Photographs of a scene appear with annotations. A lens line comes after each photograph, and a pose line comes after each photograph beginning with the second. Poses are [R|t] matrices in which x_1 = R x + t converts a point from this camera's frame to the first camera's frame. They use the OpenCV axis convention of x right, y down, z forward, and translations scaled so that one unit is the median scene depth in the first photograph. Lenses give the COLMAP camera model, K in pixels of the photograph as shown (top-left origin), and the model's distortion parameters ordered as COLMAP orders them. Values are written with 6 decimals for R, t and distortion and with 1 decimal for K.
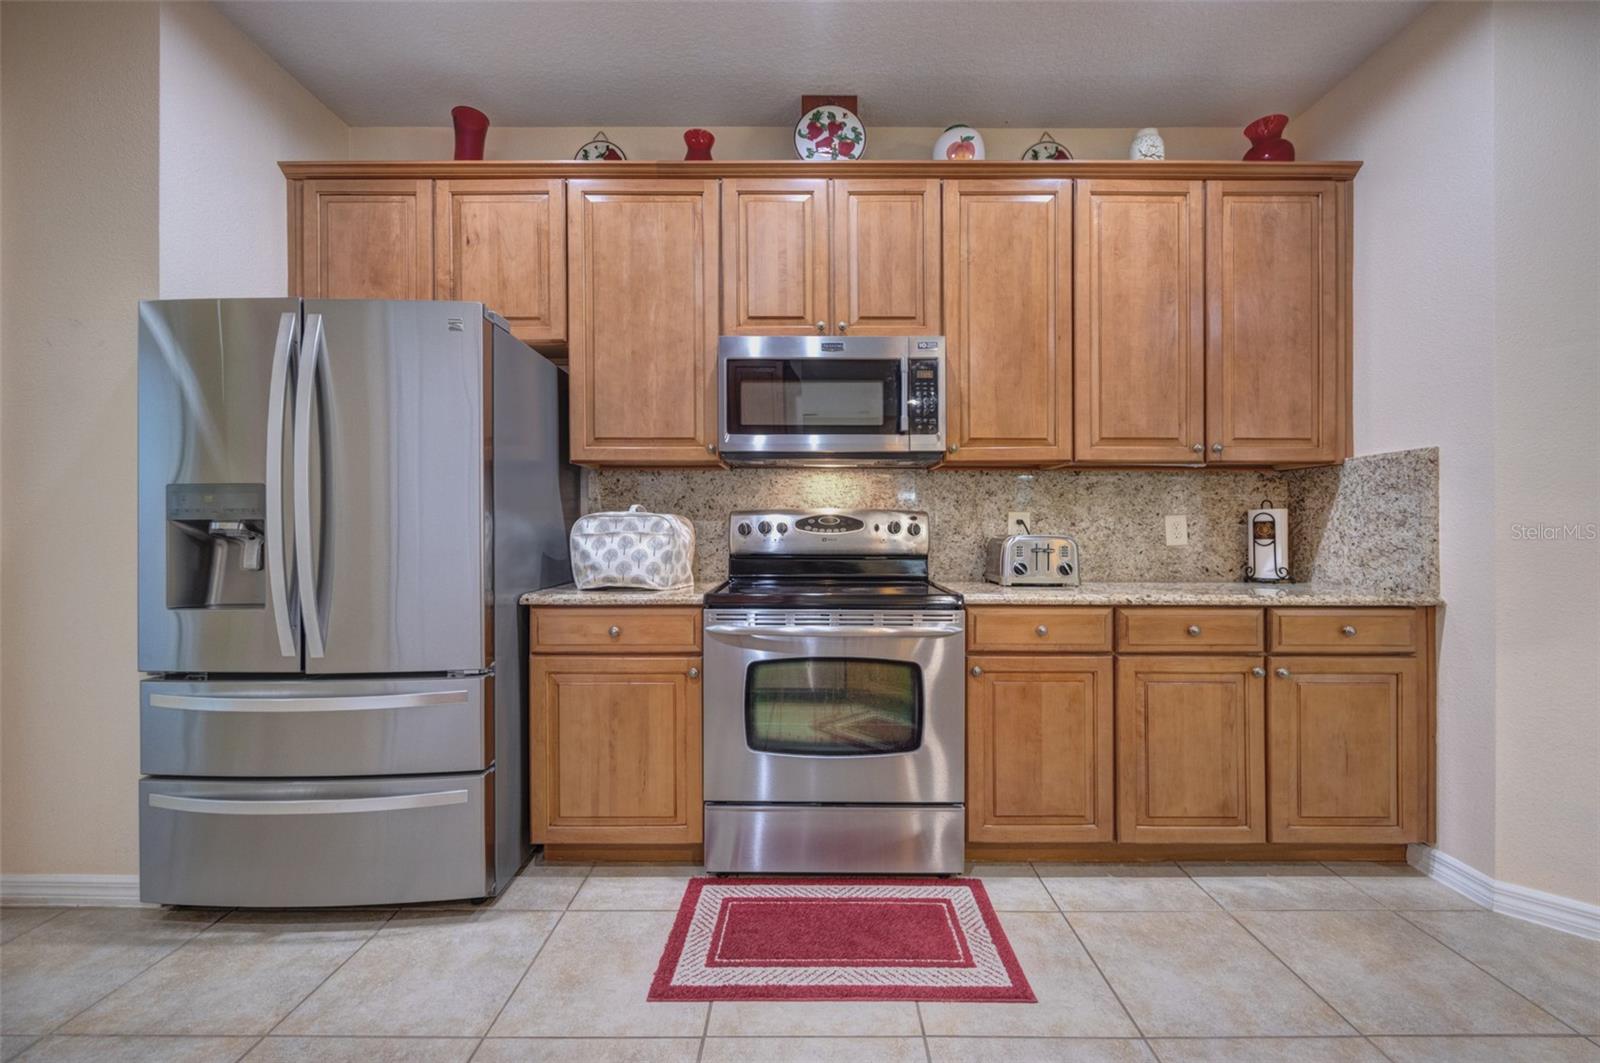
lens RADIAL K [[651.1, 0, 700.5], [0, 651.1, 519.0], [0, 0, 1]] dist [0.000046, -0.000277]
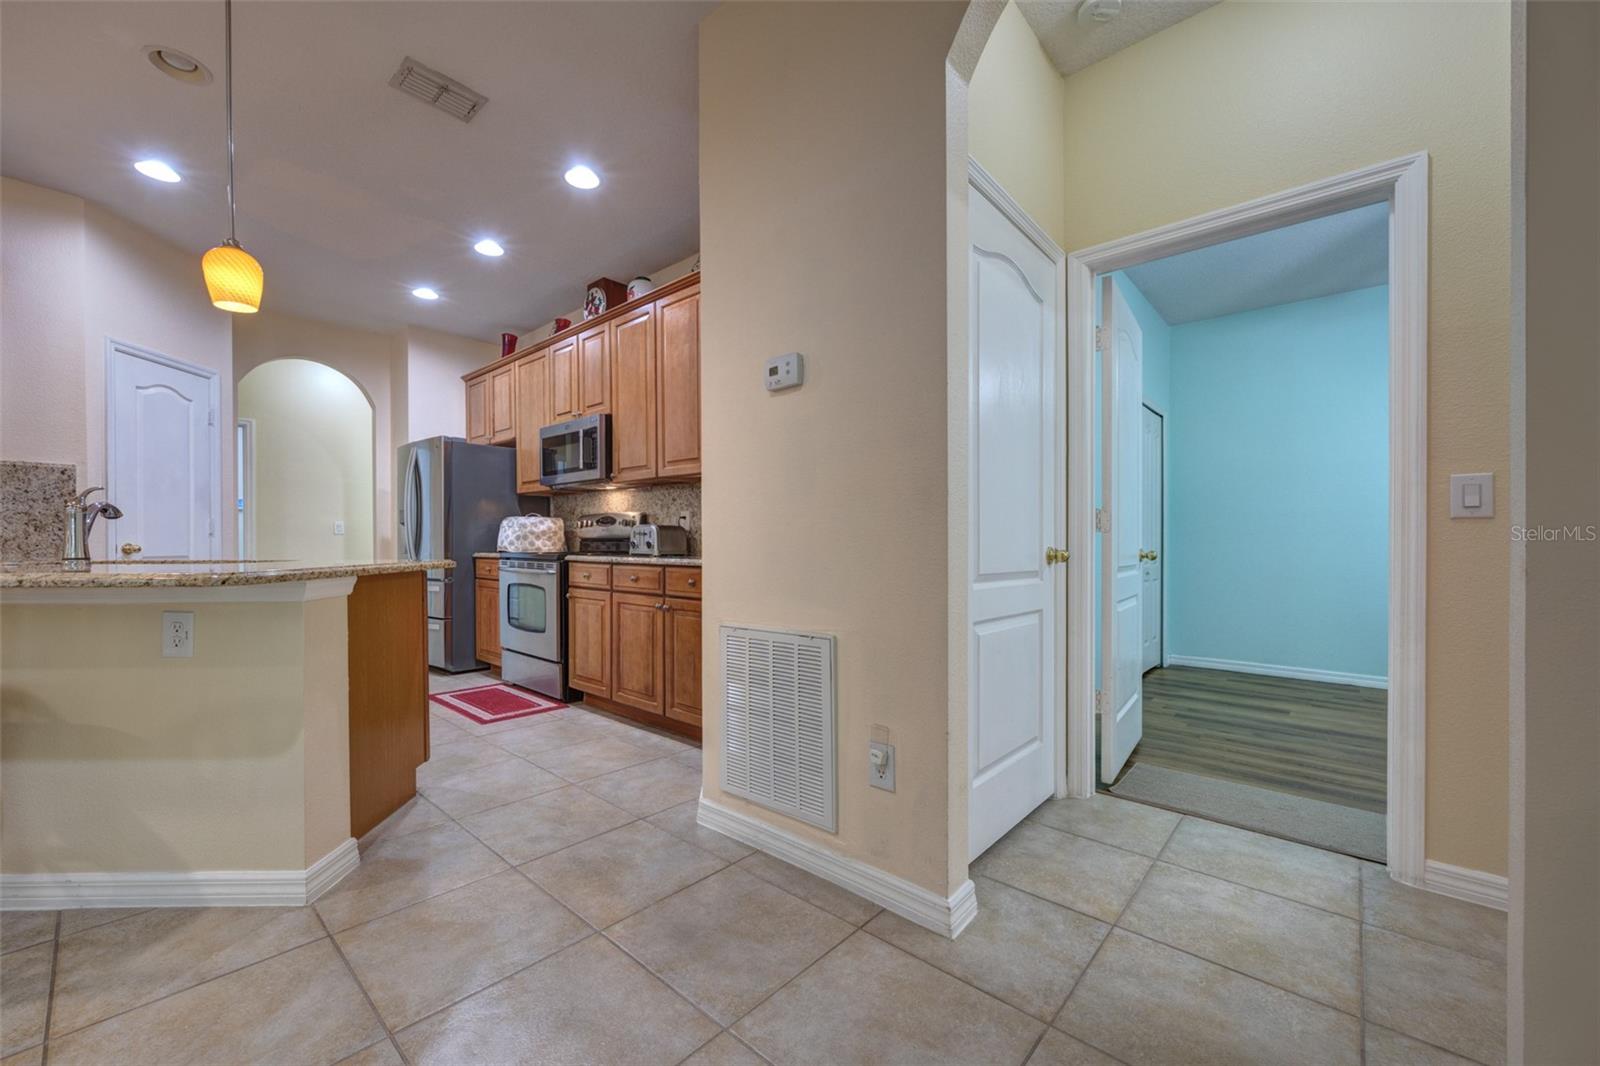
lens RADIAL K [[630.3, 0, 732.9], [0, 630.3, 546.2], [0, 0, 1]] dist [-0.003242, -0.000196]
pose [[0.716717, 0.007587, -0.697323, 1.817460], [-0.003432, 0.999967, 0.007353, 0.067714], [0.697356, -0.002877, 0.716719, 0.022791]]
